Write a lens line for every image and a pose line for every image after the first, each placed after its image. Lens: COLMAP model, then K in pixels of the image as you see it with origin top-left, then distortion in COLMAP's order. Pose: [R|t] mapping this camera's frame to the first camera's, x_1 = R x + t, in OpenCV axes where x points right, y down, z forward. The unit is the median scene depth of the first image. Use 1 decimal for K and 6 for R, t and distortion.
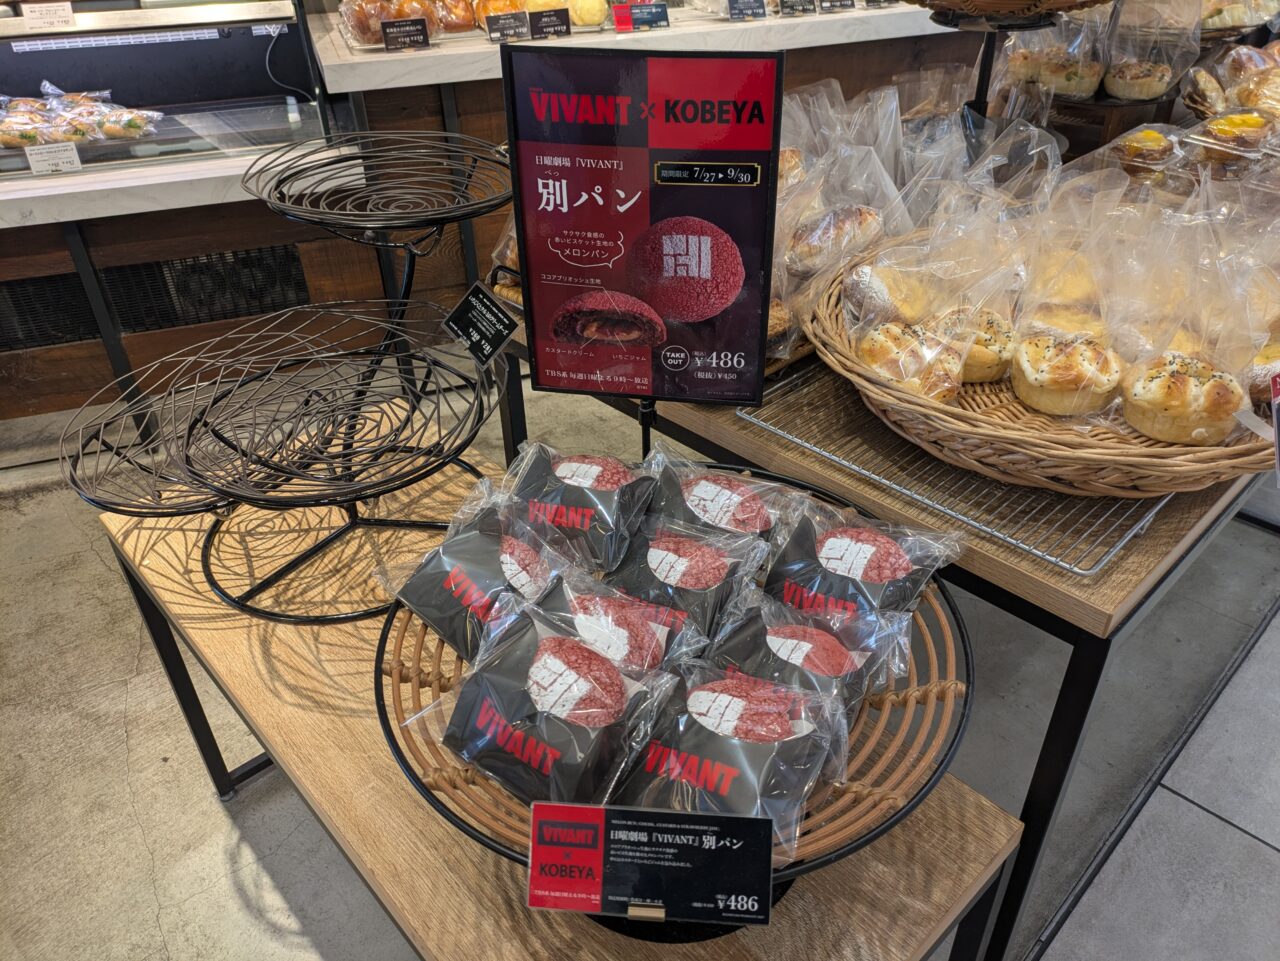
lens RADIAL K [[954.3, 0, 637.2], [0, 954.3, 487.2], [0, 0, 1]] dist [0.043294, -0.043019]
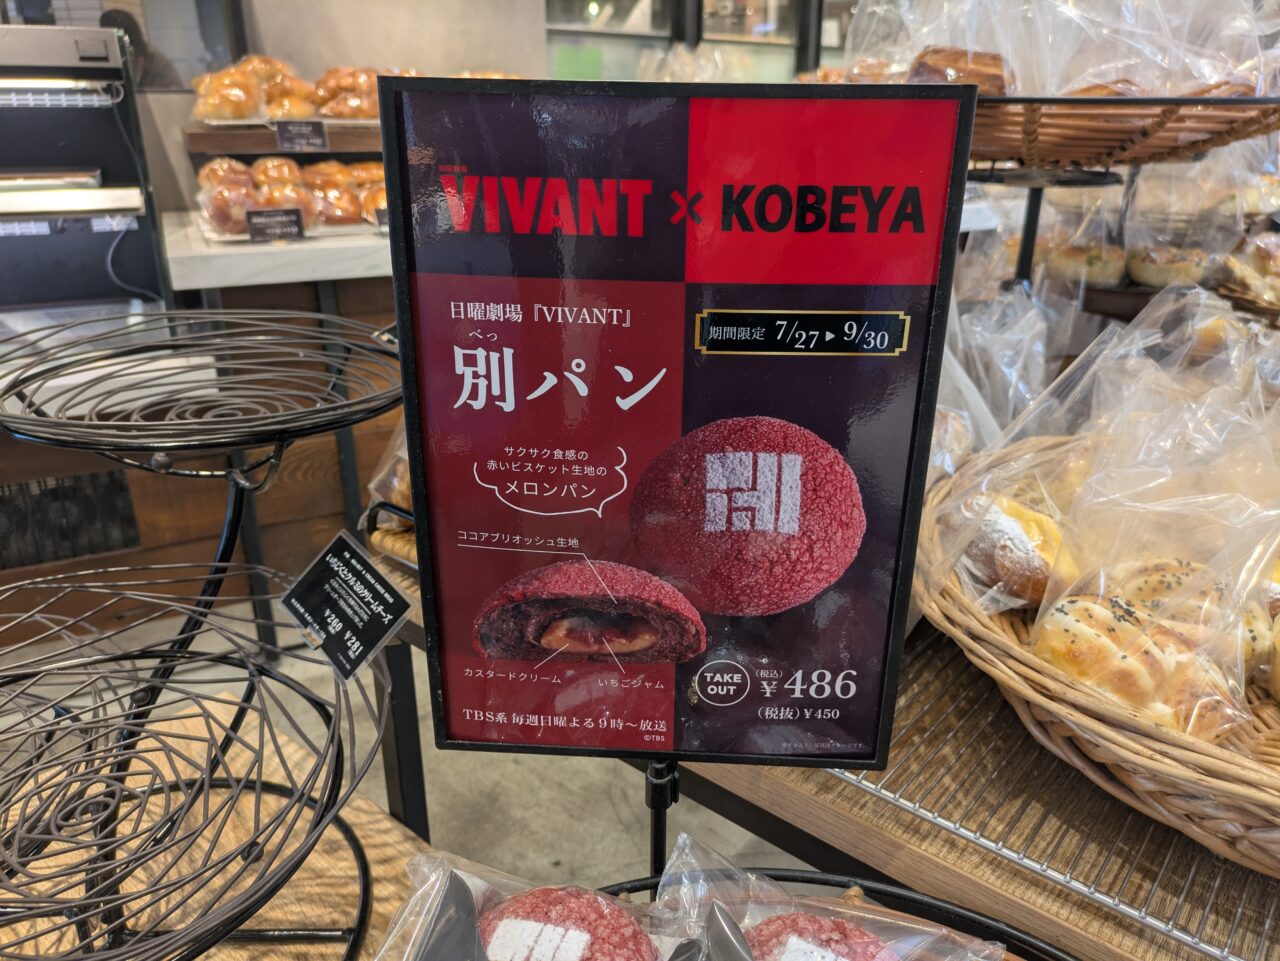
lens RADIAL K [[954.3, 0, 637.2], [0, 954.3, 487.2], [0, 0, 1]] dist [0.043294, -0.043019]
pose [[0.993587, -0.018361, 0.111571, -0.060823], [0.042192, 0.975664, -0.215172, -0.129440], [-0.104905, 0.218499, 0.970182, 0.484042]]
